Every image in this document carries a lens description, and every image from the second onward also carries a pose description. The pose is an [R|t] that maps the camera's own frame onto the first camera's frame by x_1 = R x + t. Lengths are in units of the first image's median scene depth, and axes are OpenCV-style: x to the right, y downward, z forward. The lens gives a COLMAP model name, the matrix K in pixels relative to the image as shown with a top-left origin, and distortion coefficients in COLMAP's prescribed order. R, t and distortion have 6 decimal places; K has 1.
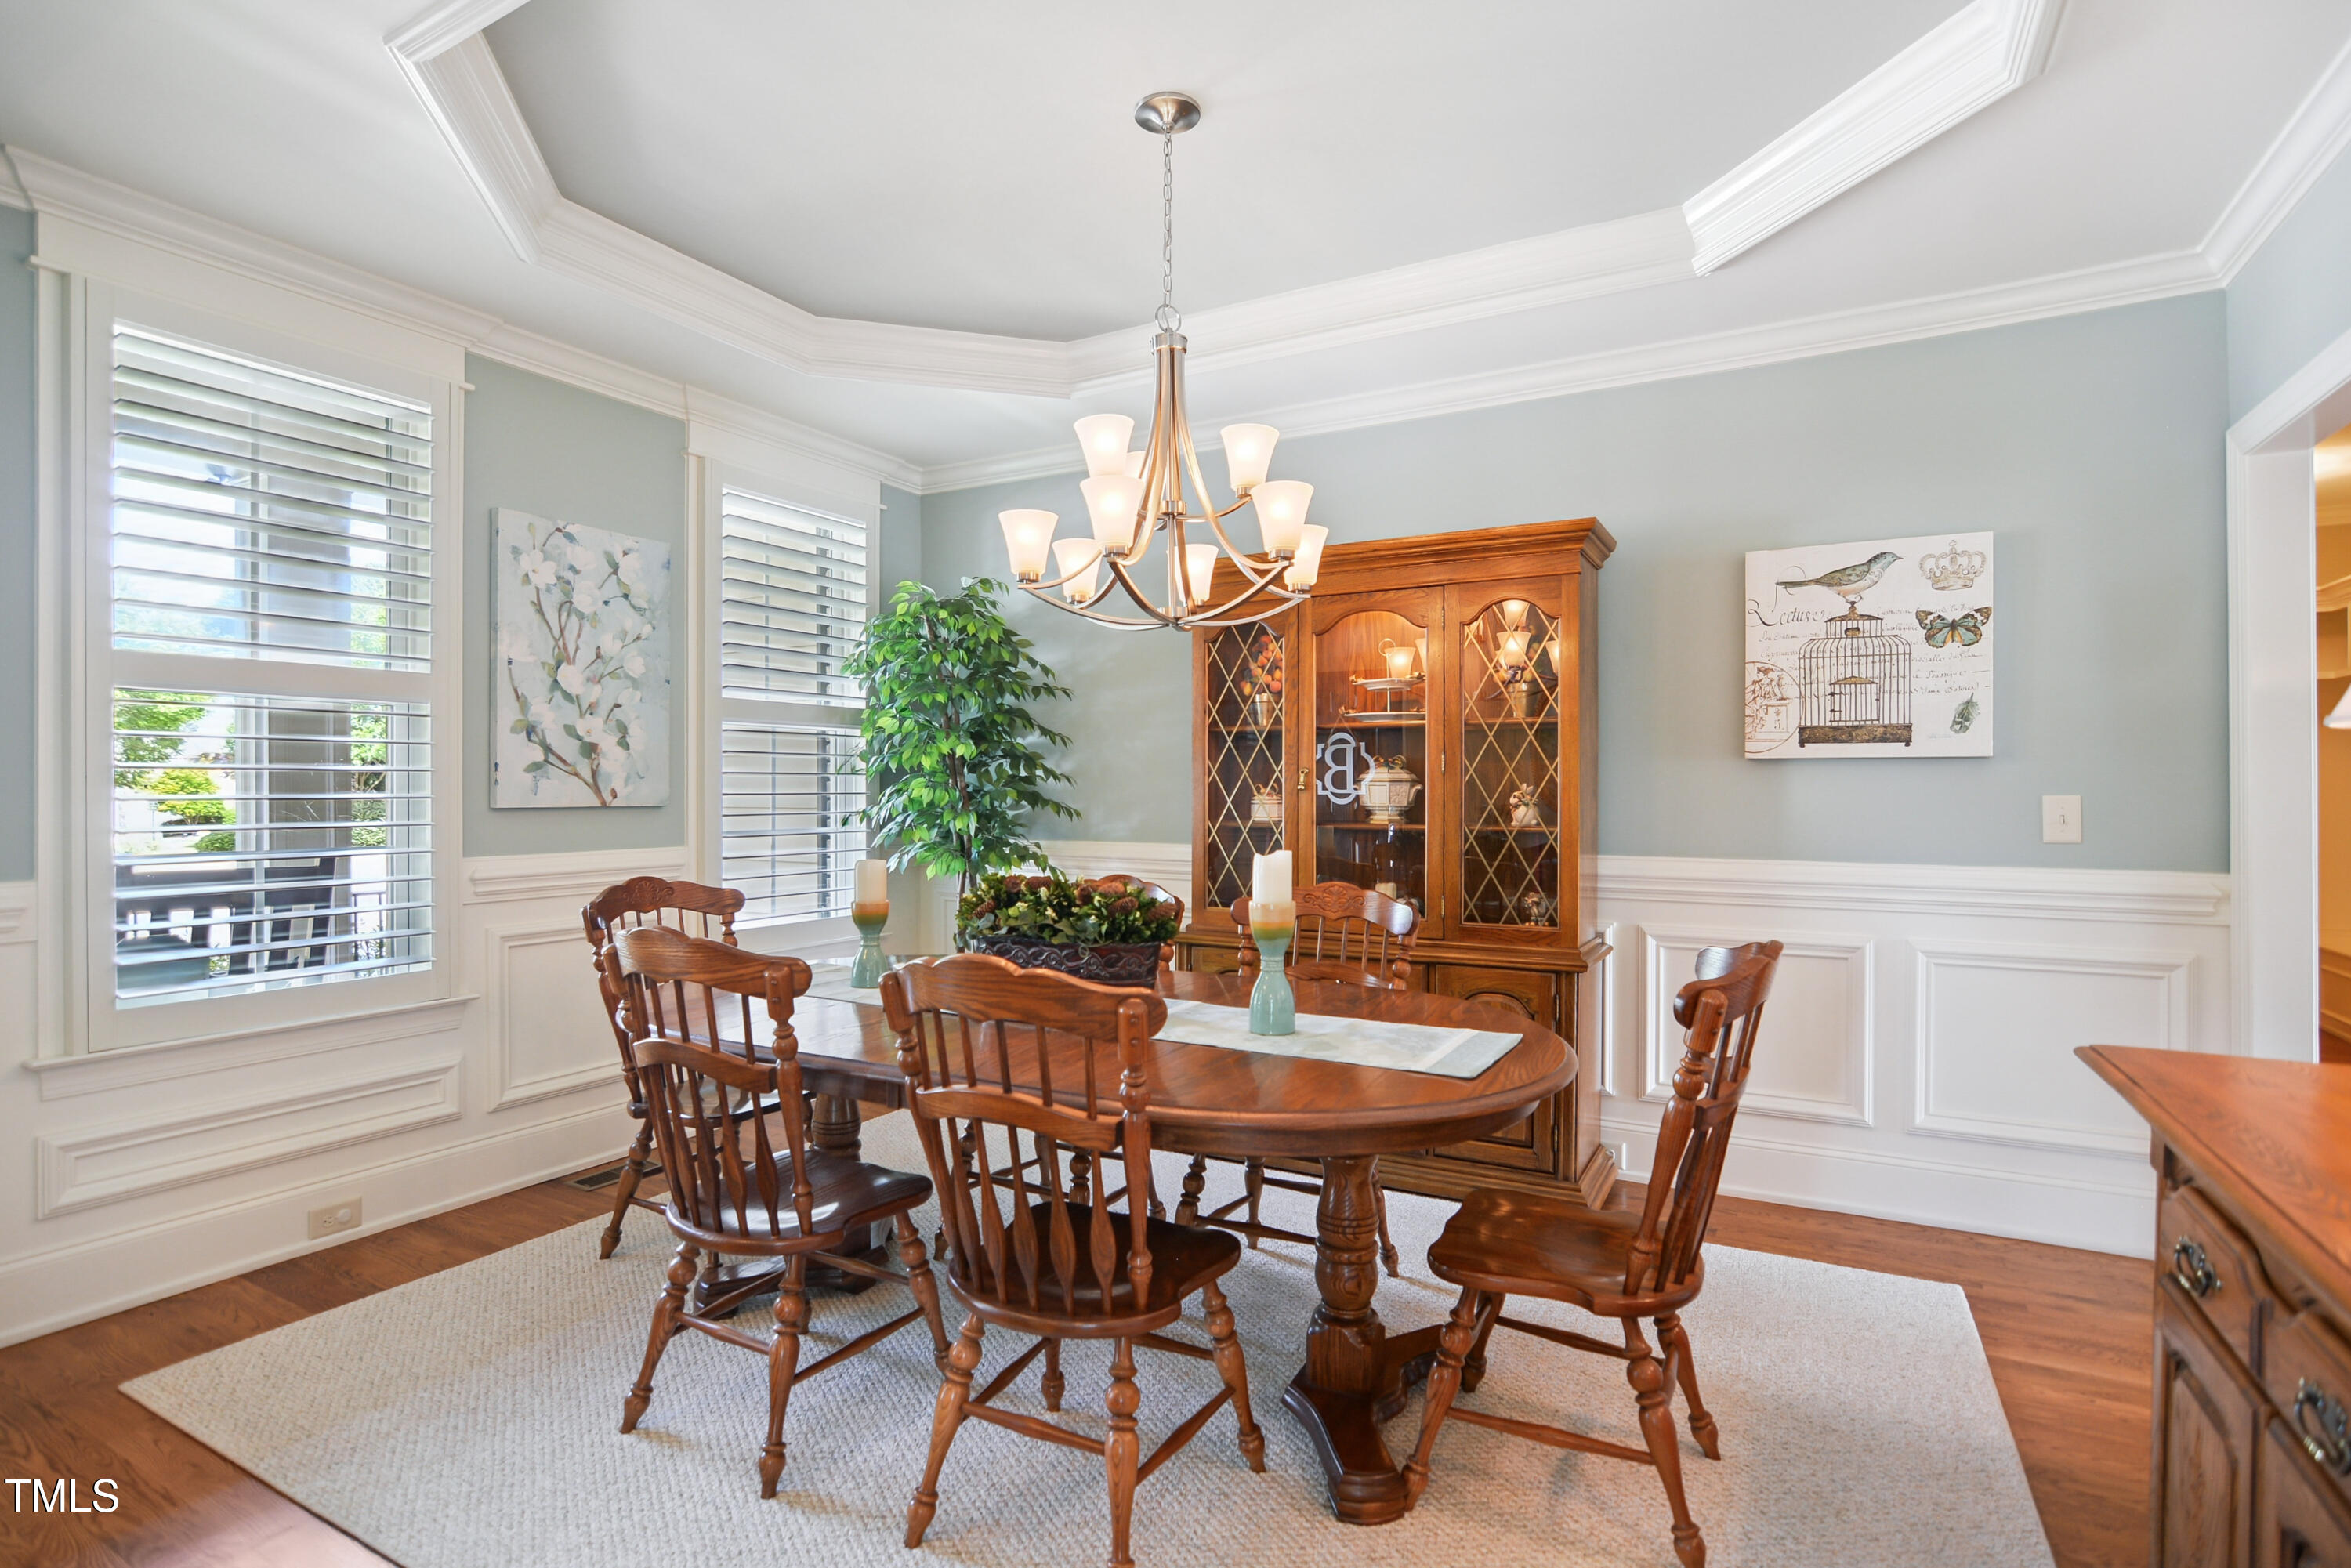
lens RADIAL K [[1152.2, 0, 1168.6], [0, 1152.2, 779.7], [0, 0, 1]] dist [-0.030527, 0.013947]
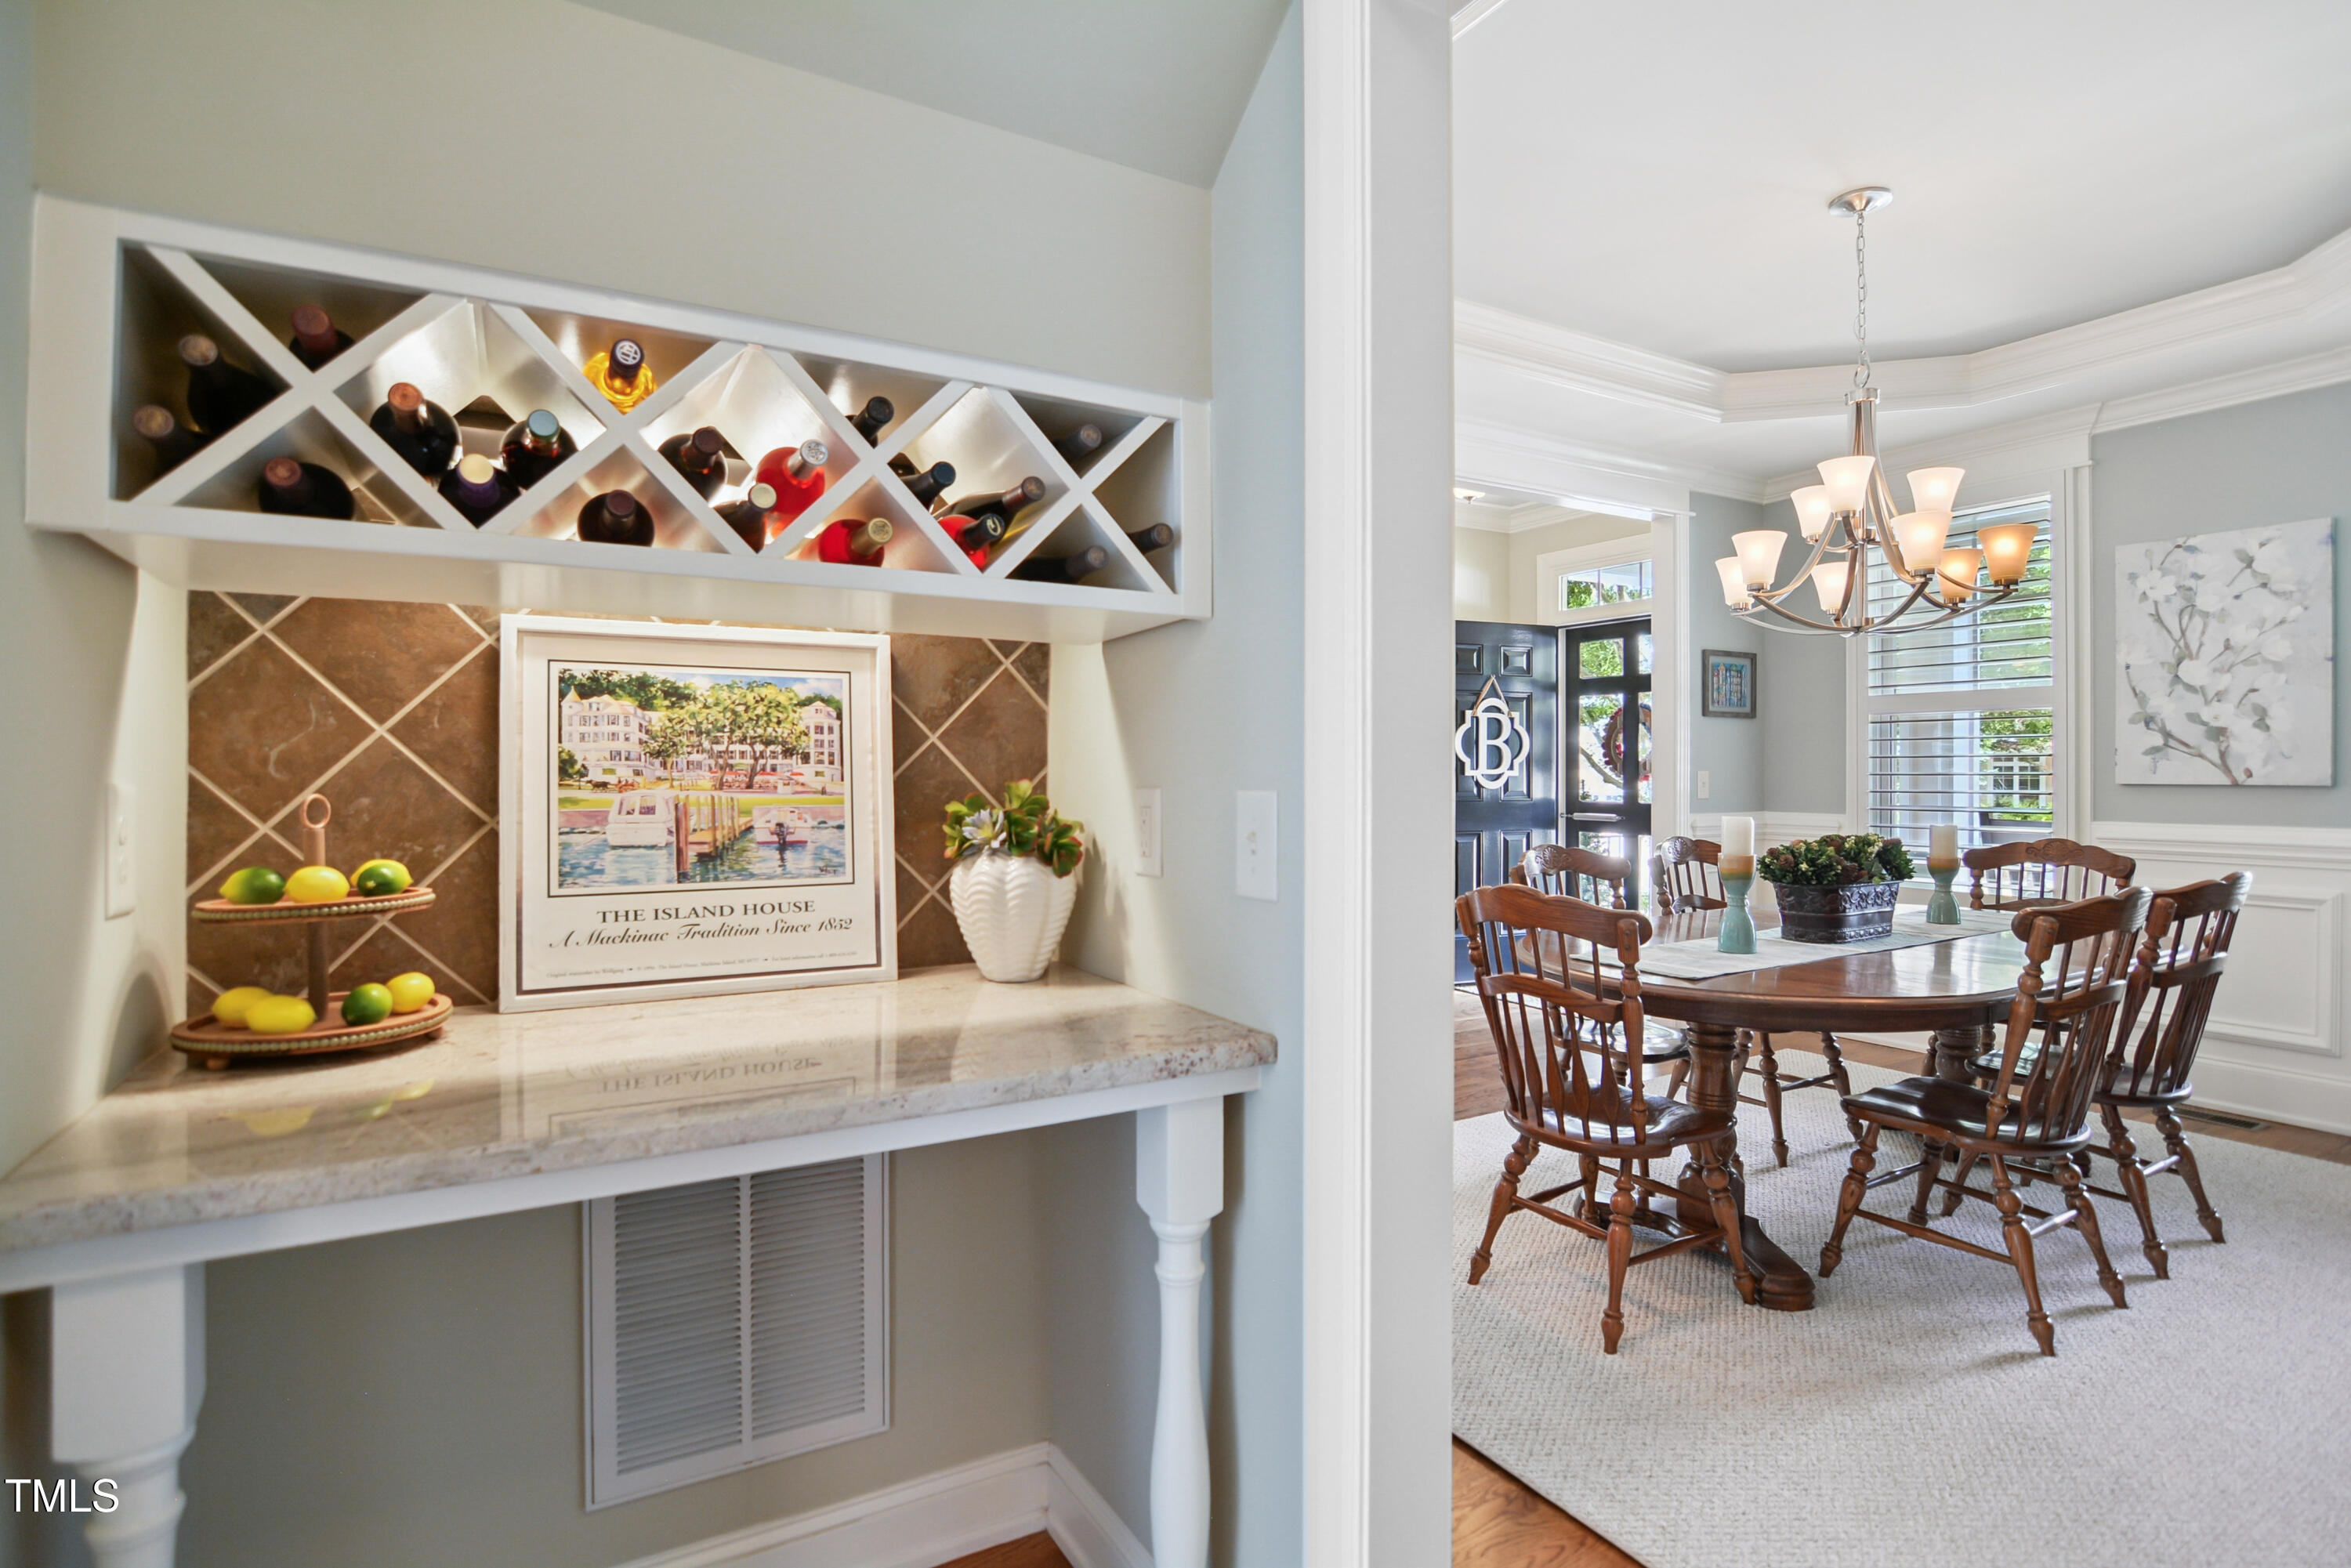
lens RADIAL K [[1152.2, 0, 1168.6], [0, 1152.2, 779.7], [0, 0, 1]] dist [-0.030527, 0.013947]
pose [[-0.519027, 0.012420, -0.854667, 0.974660], [0.011440, 0.999906, 0.007584, -0.001096], [0.854681, -0.005841, -0.519121, 0.705436]]
